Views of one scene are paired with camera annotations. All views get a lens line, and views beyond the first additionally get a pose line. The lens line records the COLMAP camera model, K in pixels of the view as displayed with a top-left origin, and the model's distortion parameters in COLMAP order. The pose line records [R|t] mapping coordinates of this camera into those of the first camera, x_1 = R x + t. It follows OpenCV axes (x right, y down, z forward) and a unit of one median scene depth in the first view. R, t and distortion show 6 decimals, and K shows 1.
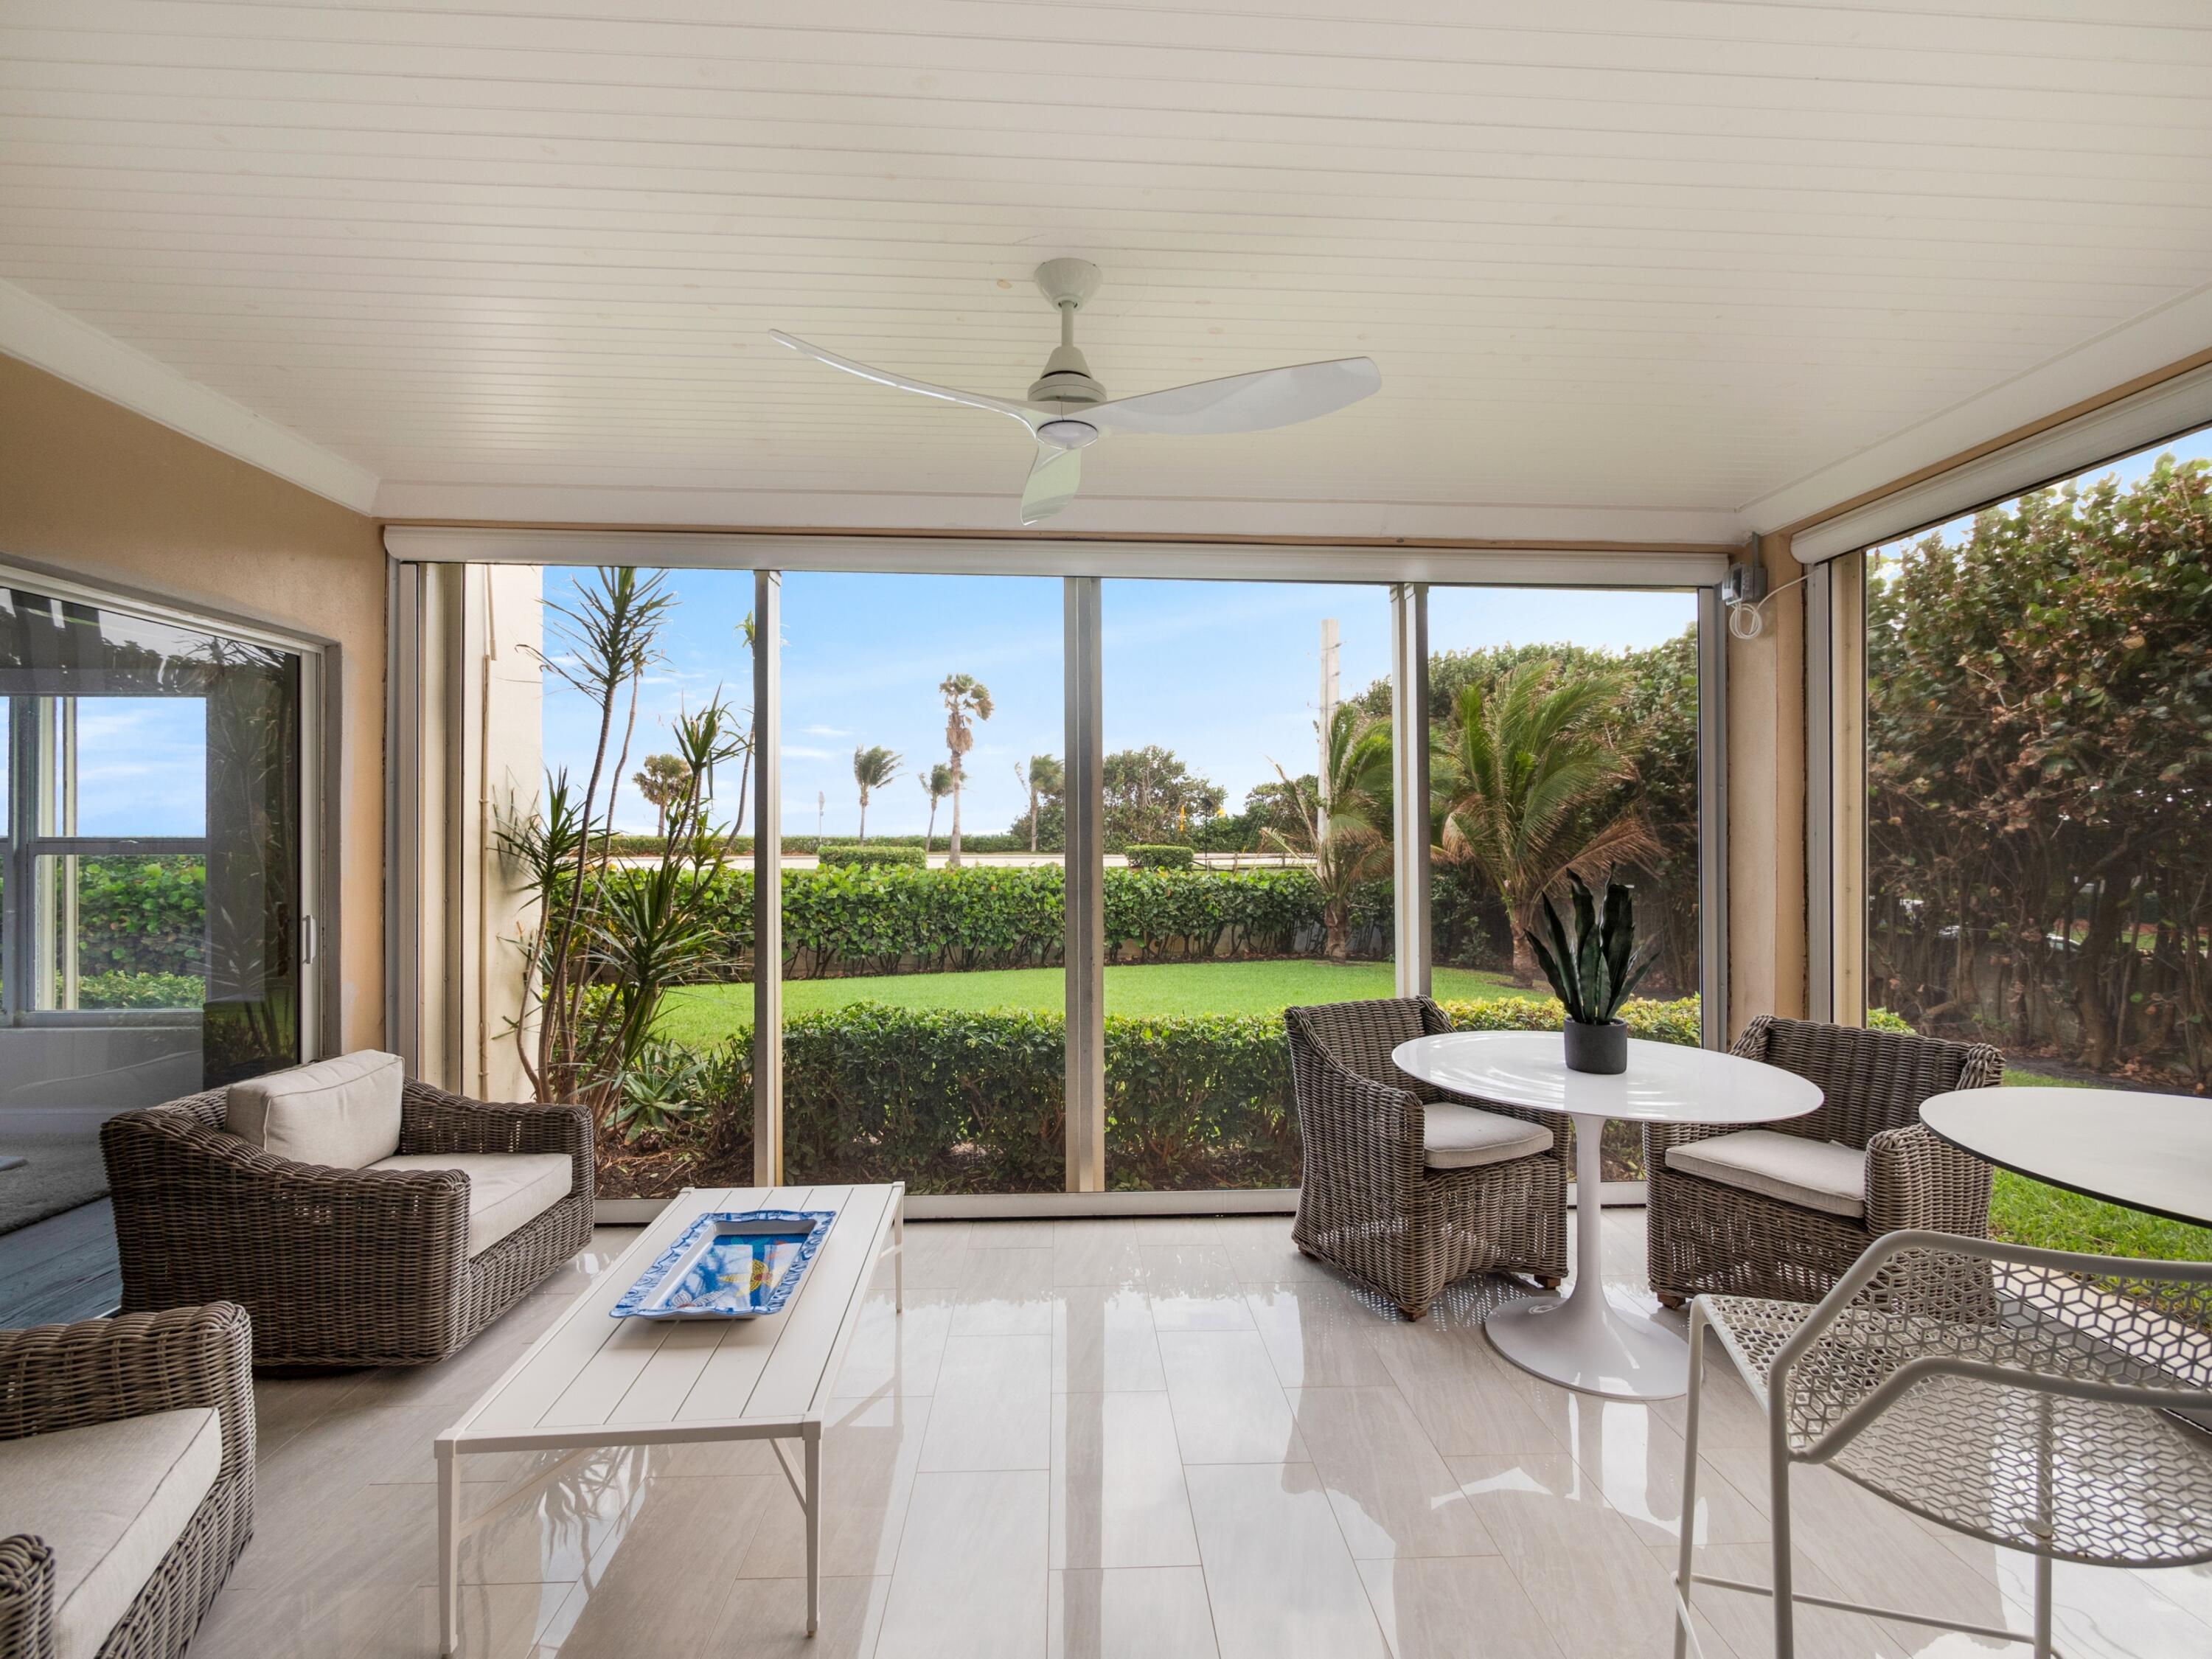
lens RADIAL K [[962.8, 0, 1105.6], [0, 962.8, 830.7], [0, 0, 1]] dist [-0.003307, -0.000513]
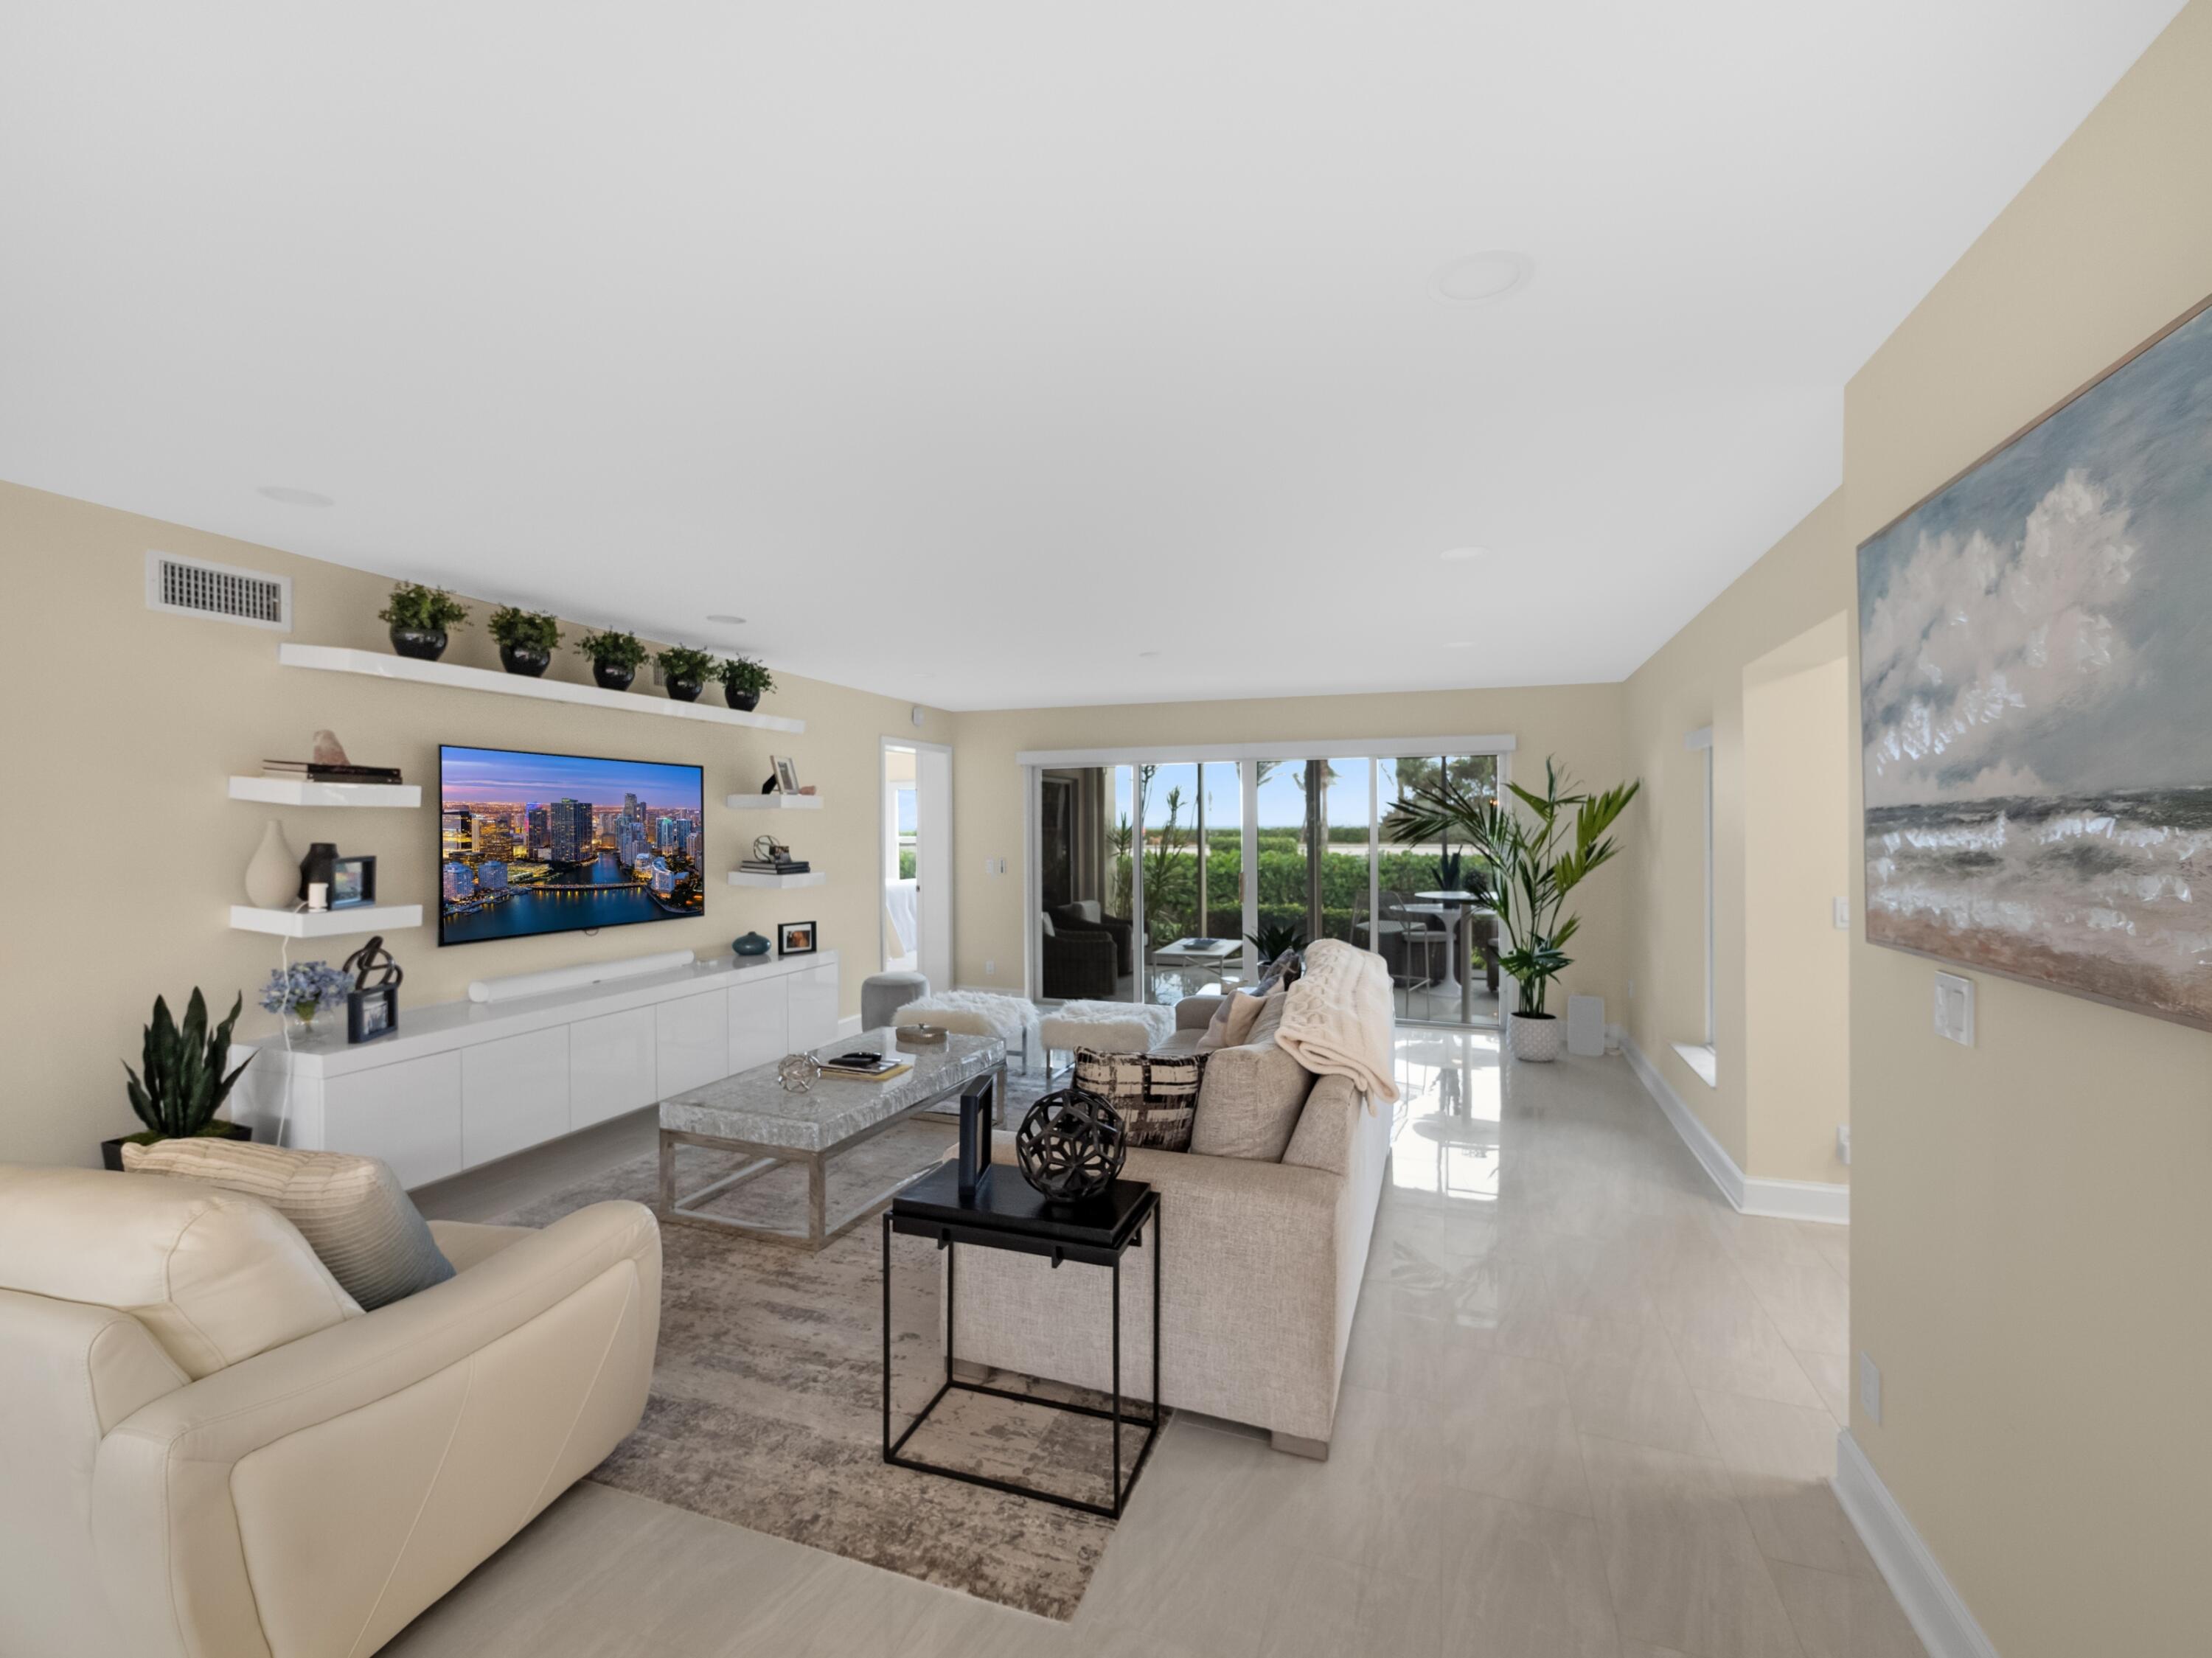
lens RADIAL K [[962.8, 0, 1103.3], [0, 962.8, 824.6], [0, 0, 1]] dist [-0.003307, -0.000513]
pose [[0.922297, -0.008739, -0.386382, 0.067935], [0.010433, 0.999943, 0.002288, -0.005720], [0.386340, -0.006141, 0.922336, -0.243395]]
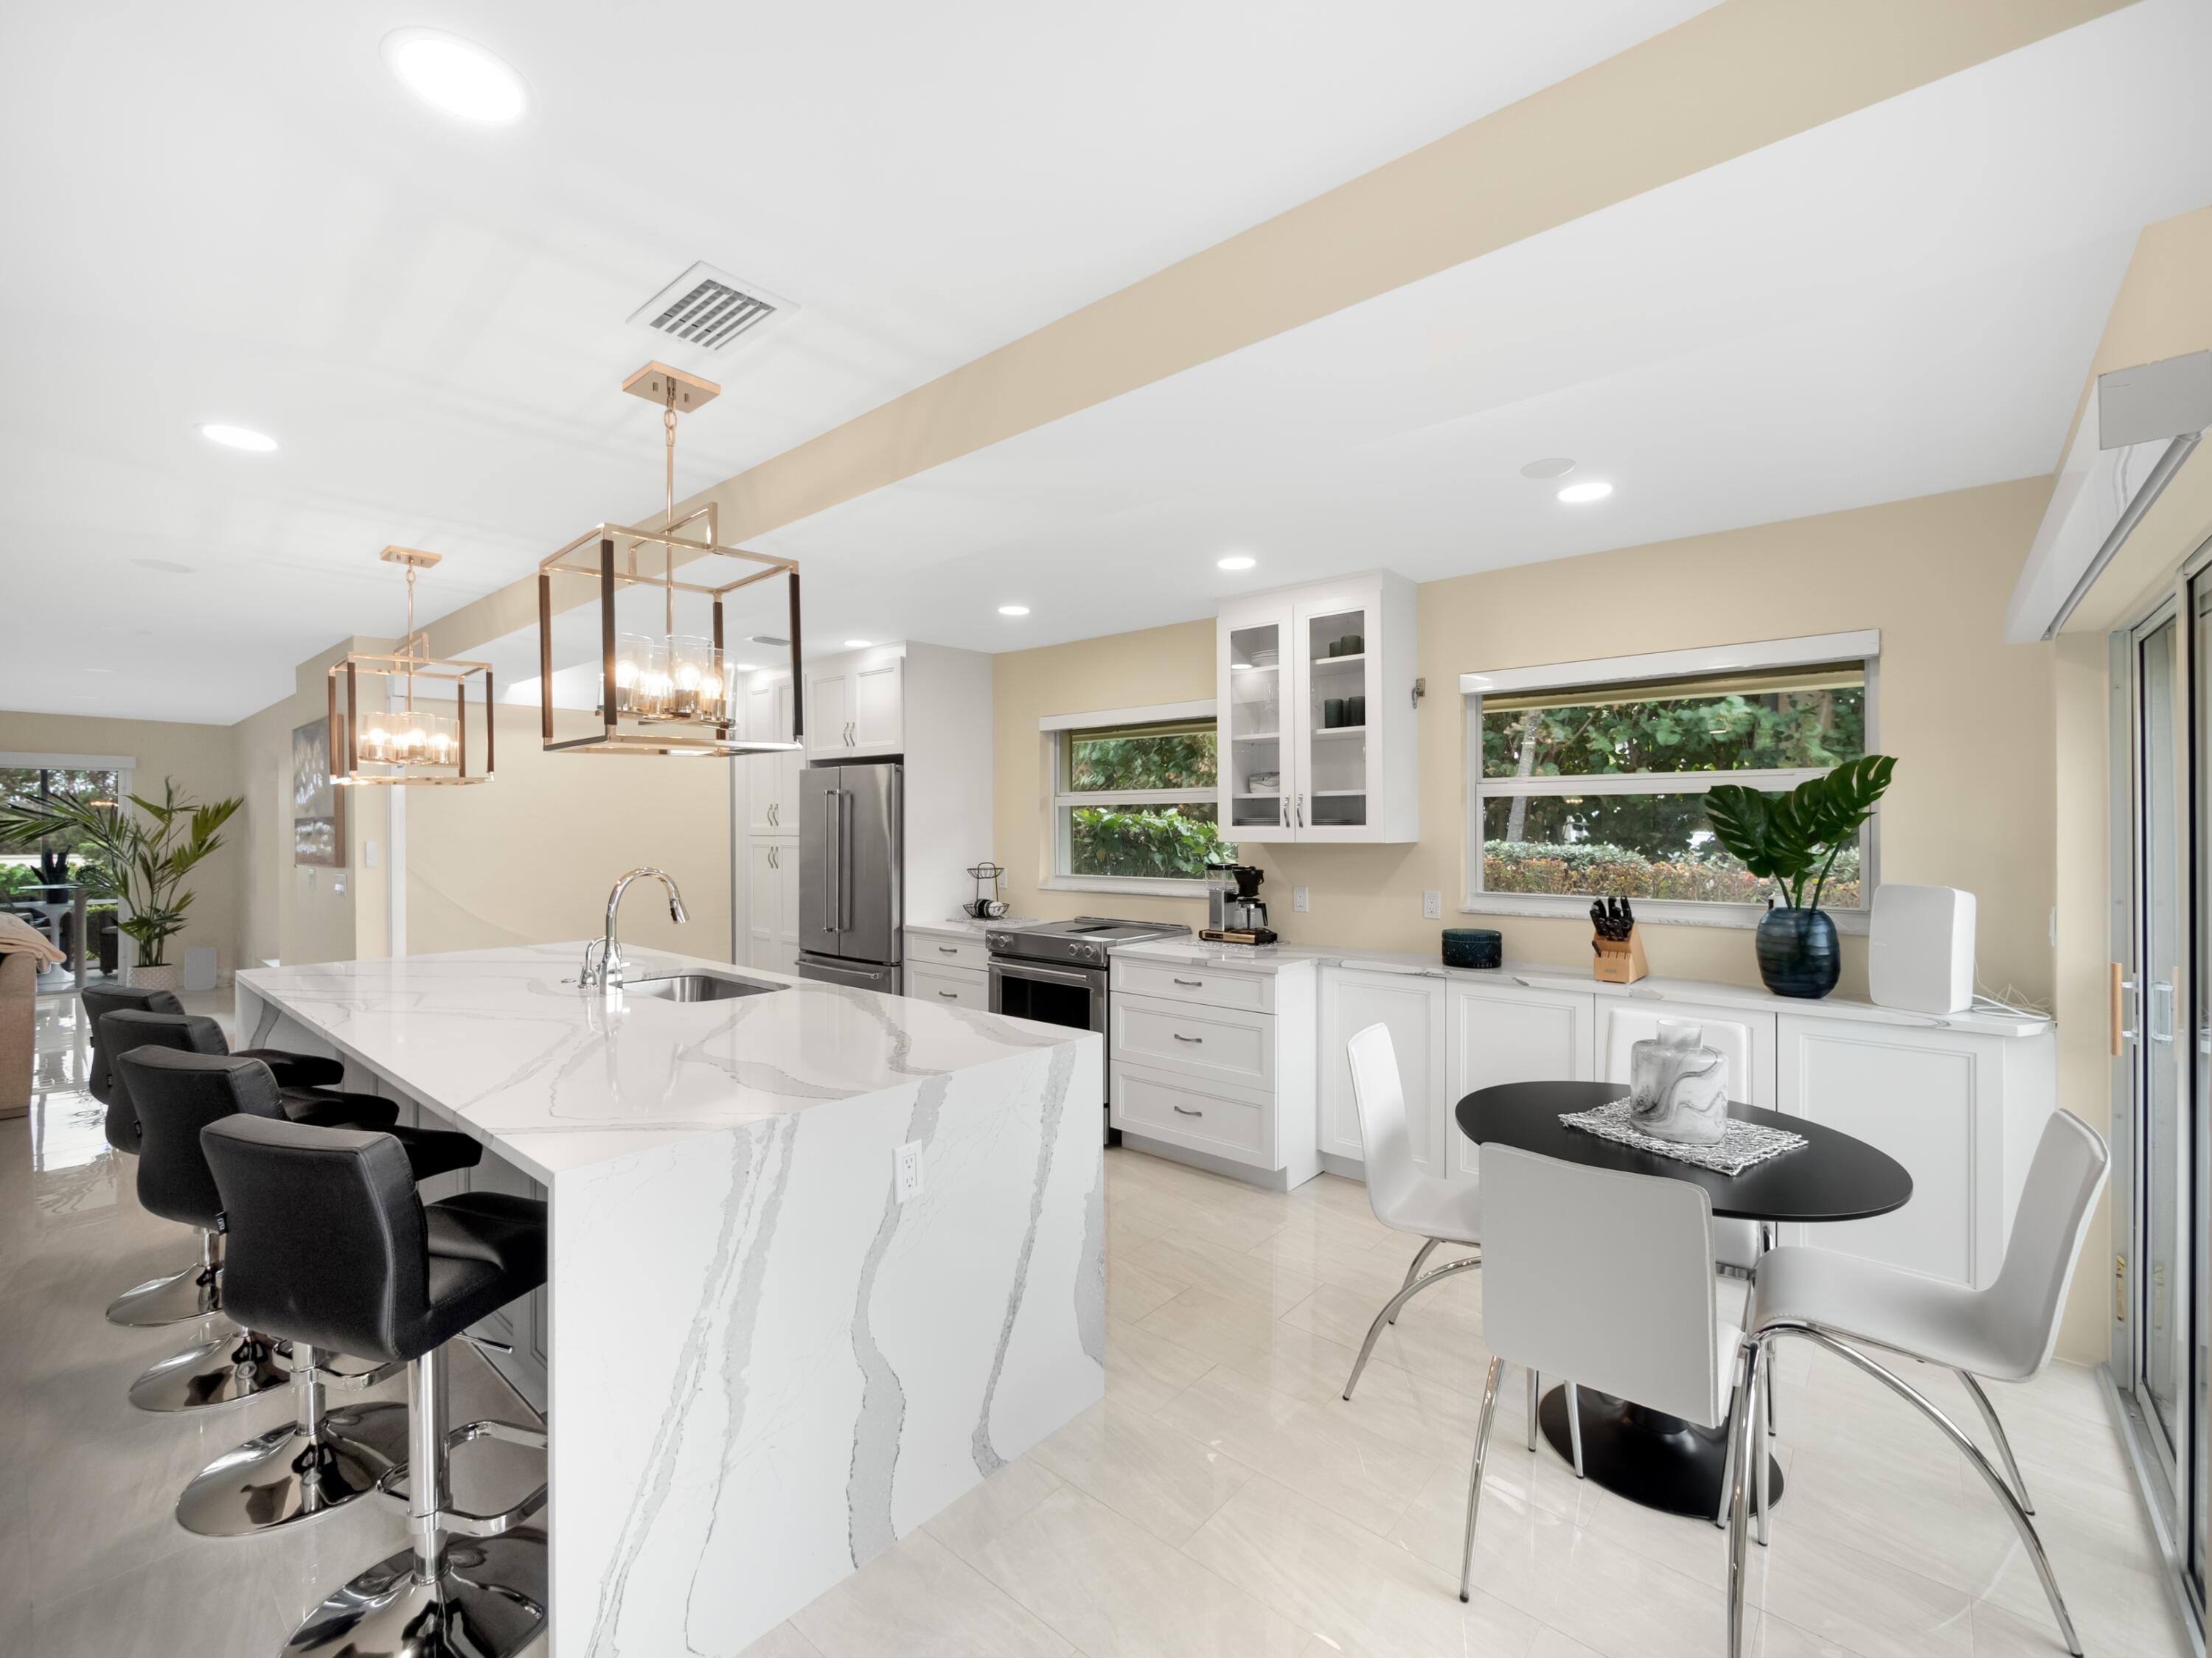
lens RADIAL K [[962.8, 0, 1106.5], [0, 962.8, 821.0], [0, 0, 1]] dist [-0.003307, -0.000513]
pose [[0.695941, -0.003921, 0.718088, 0.062771], [0.002510, 0.999992, 0.003027, -0.006107], [-0.718095, -0.000304, 0.695945, -0.697807]]
